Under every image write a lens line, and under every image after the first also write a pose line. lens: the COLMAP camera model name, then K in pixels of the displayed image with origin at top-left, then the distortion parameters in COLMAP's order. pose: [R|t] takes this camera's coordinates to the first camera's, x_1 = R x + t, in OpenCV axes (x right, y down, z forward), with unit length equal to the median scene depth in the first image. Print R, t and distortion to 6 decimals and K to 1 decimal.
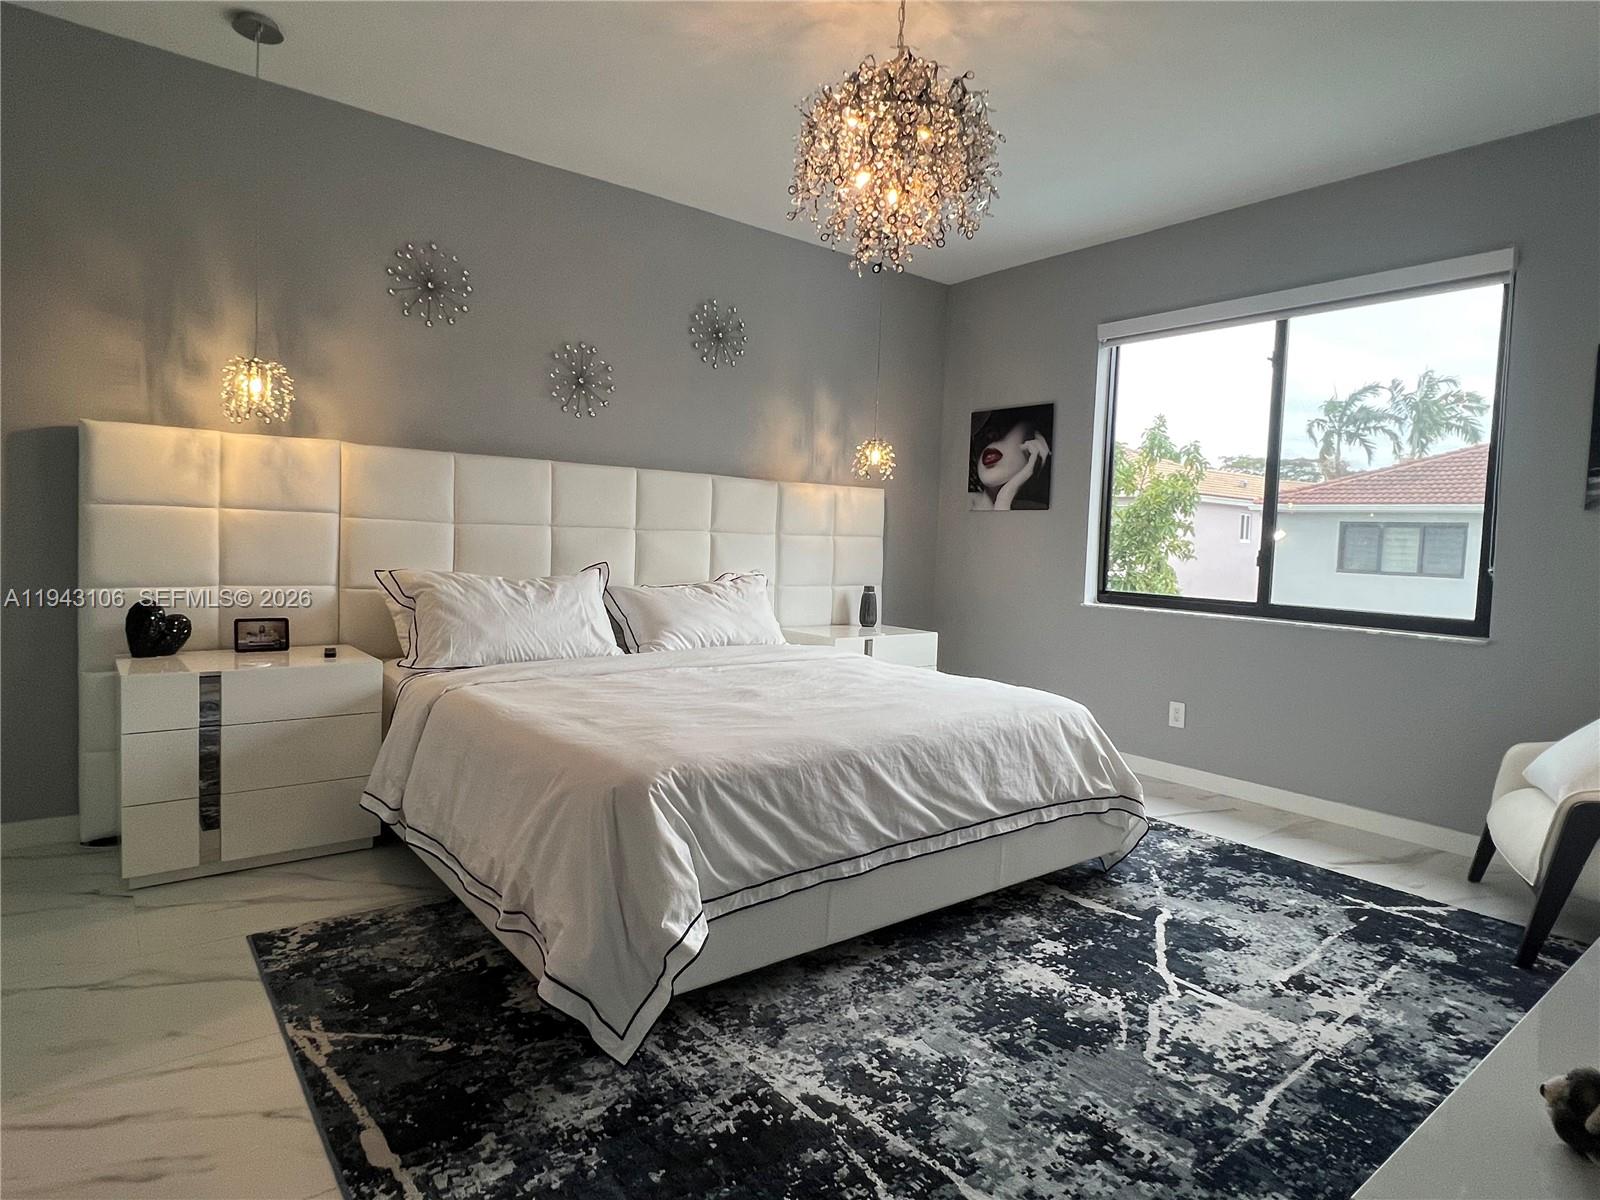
lens RADIAL K [[895.2, 0, 797.5], [0, 895.2, 590.9], [0, 0, 1]] dist [-0.003132, 0.000690]
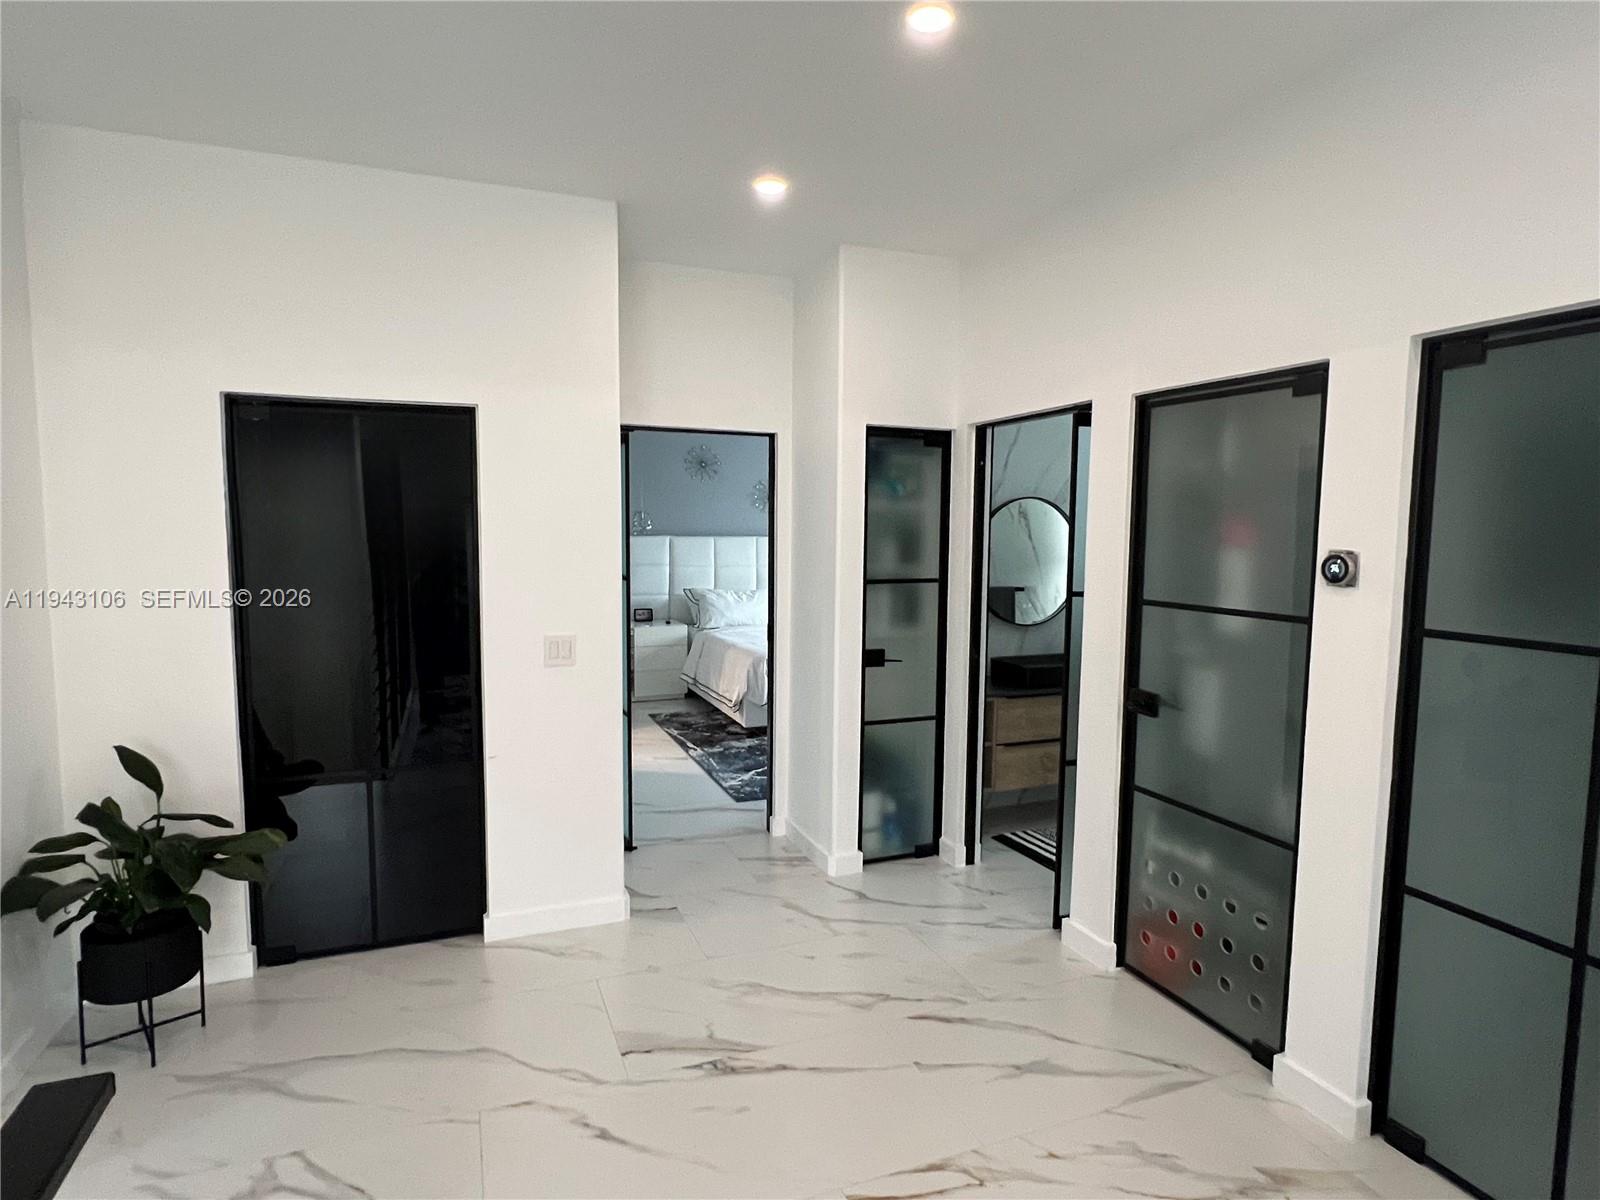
lens RADIAL K [[882.2, 0, 800.3], [0, 882.2, 600.5], [0, 0, 1]] dist [-0.003573, 0.001259]
pose [[0.957185, -0.007896, -0.289370, 0.626887], [0.013505, 0.999758, 0.017392, -0.034982], [0.289162, -0.020555, 0.957059, -1.435502]]
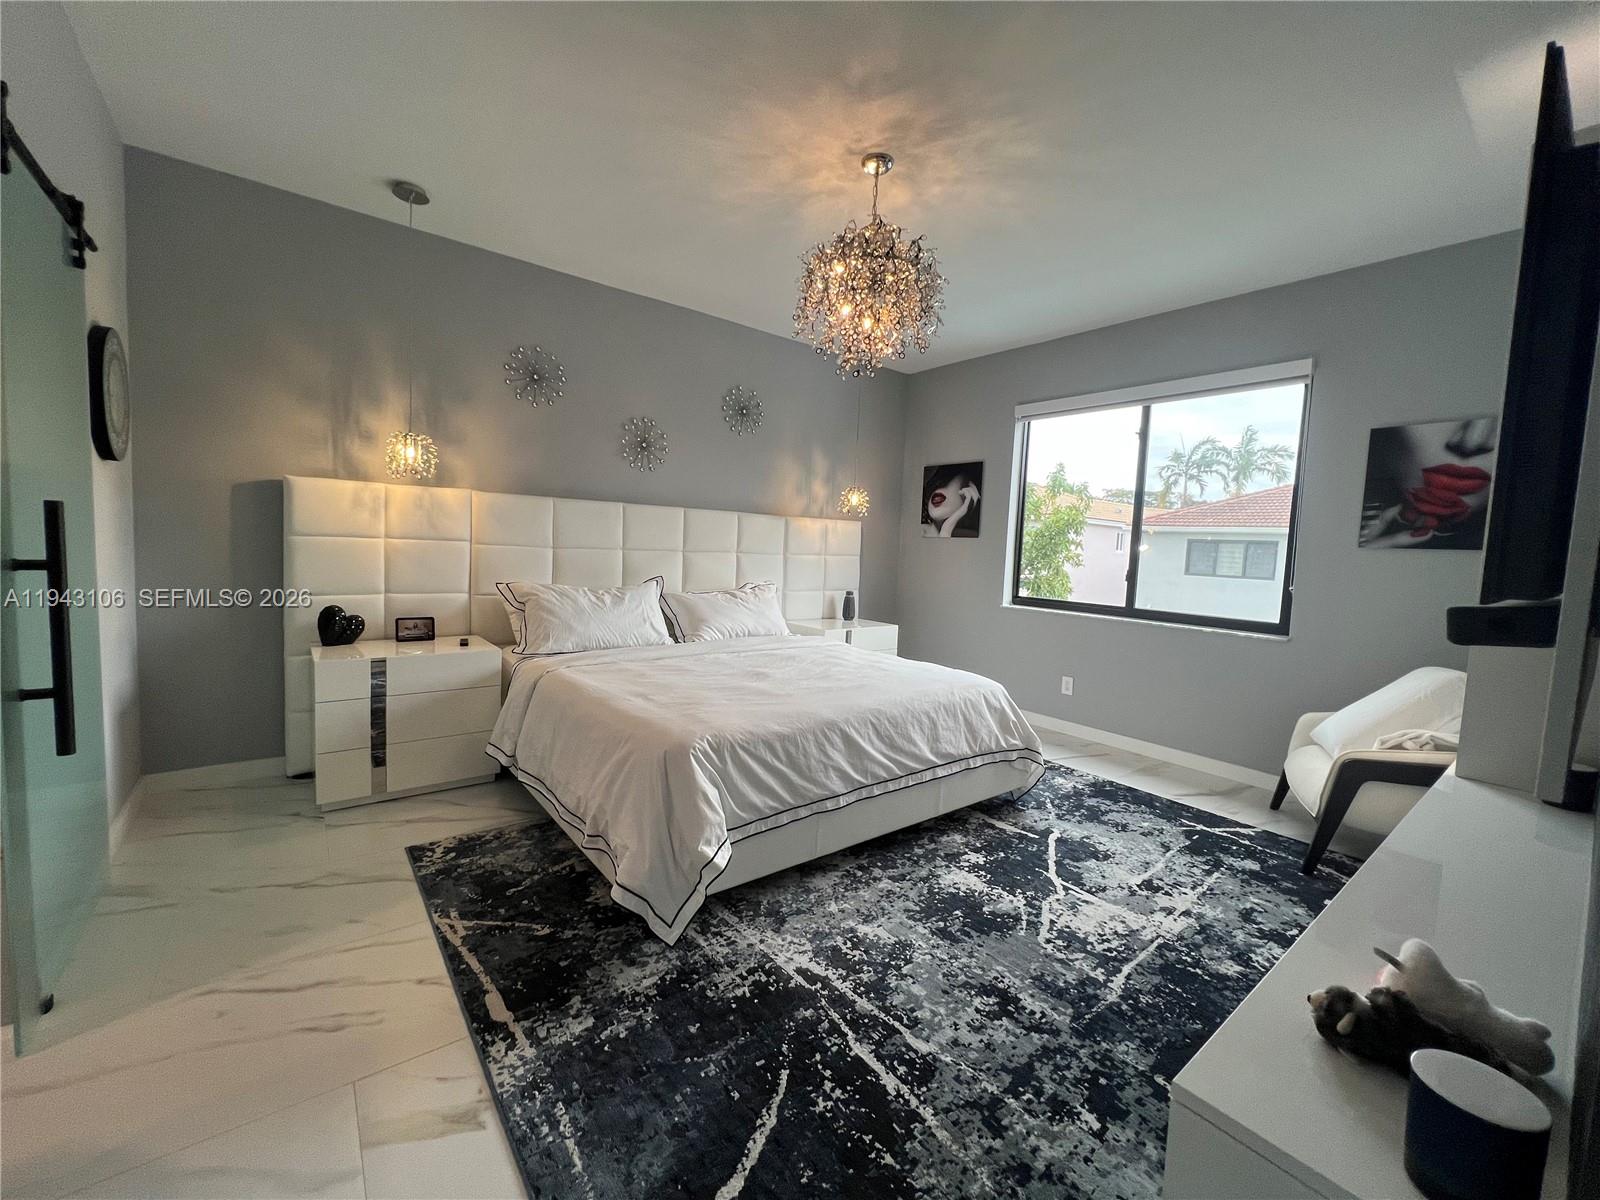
lens RADIAL K [[640.1, 0, 801.9], [0, 640.1, 594.2], [0, 0, 1]] dist [-0.003743, 0.001245]
pose [[0.999965, 0.007551, 0.003594, 0.003253], [-0.007614, 0.999807, 0.018095, -0.031662], [-0.003457, -0.018121, 0.999830, -0.003195]]
